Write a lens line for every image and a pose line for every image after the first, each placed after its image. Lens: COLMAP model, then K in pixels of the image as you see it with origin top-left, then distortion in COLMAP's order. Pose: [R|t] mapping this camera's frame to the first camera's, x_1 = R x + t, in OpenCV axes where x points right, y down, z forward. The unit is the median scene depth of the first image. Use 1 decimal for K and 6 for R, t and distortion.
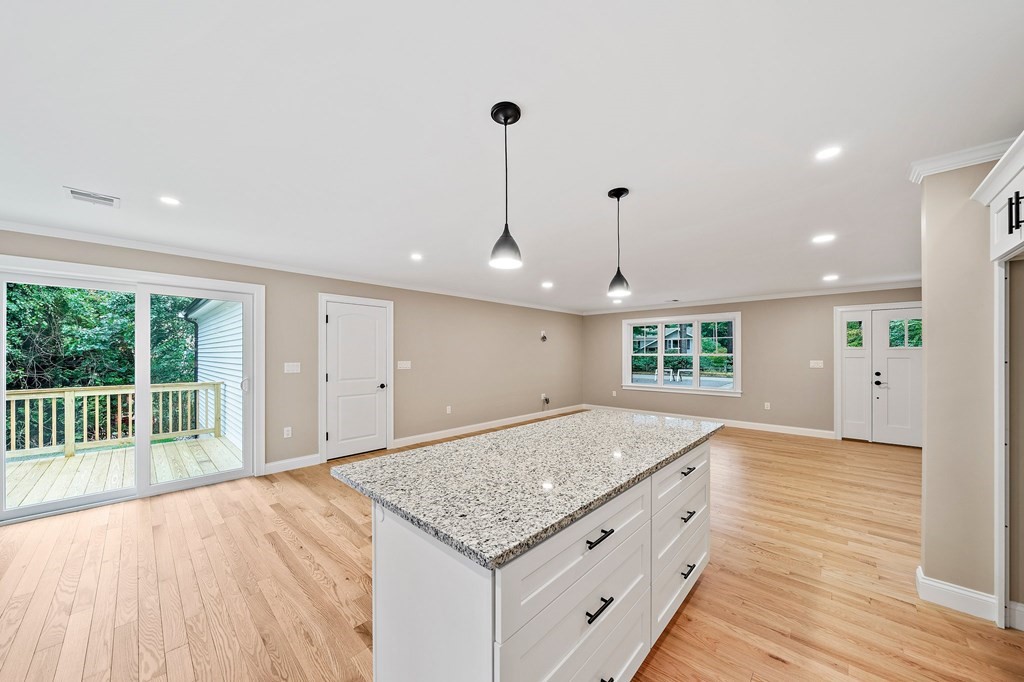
lens RADIAL K [[355.0, 0, 513.9], [0, 355.0, 348.7], [0, 0, 1]] dist [-0.007333, 0.000155]
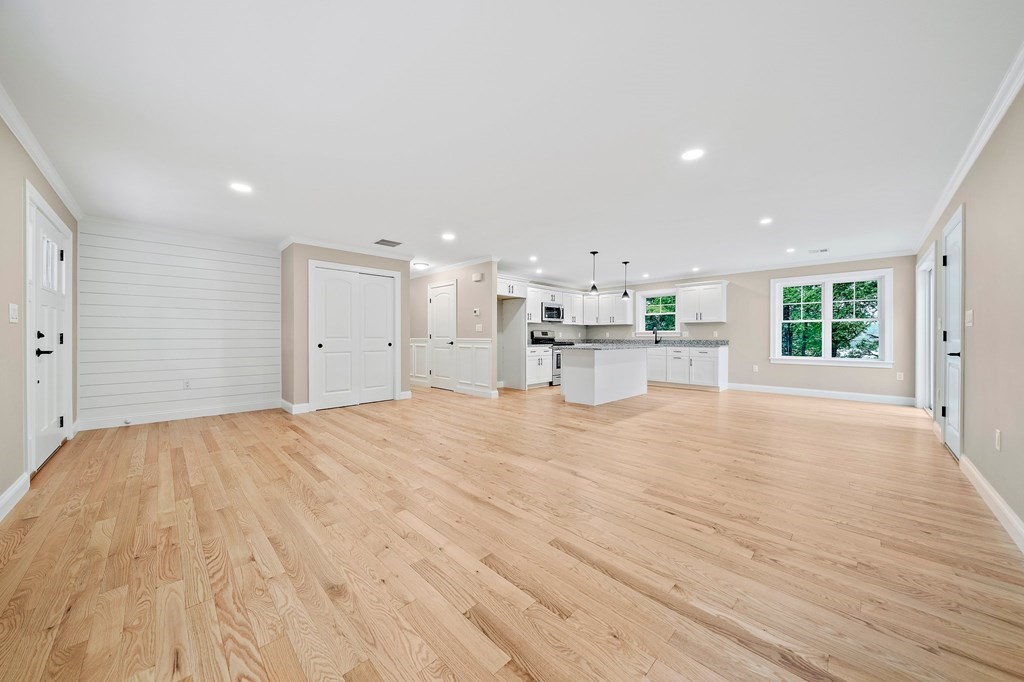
lens RADIAL K [[355.0, 0, 516.3], [0, 355.0, 339.6], [0, 0, 1]] dist [-0.007333, 0.000155]
pose [[-0.999745, -0.002461, 0.022438, 0.392686], [-0.002546, 0.999990, -0.003776, 0.098362], [-0.022428, -0.003833, -0.999741, 1.826790]]
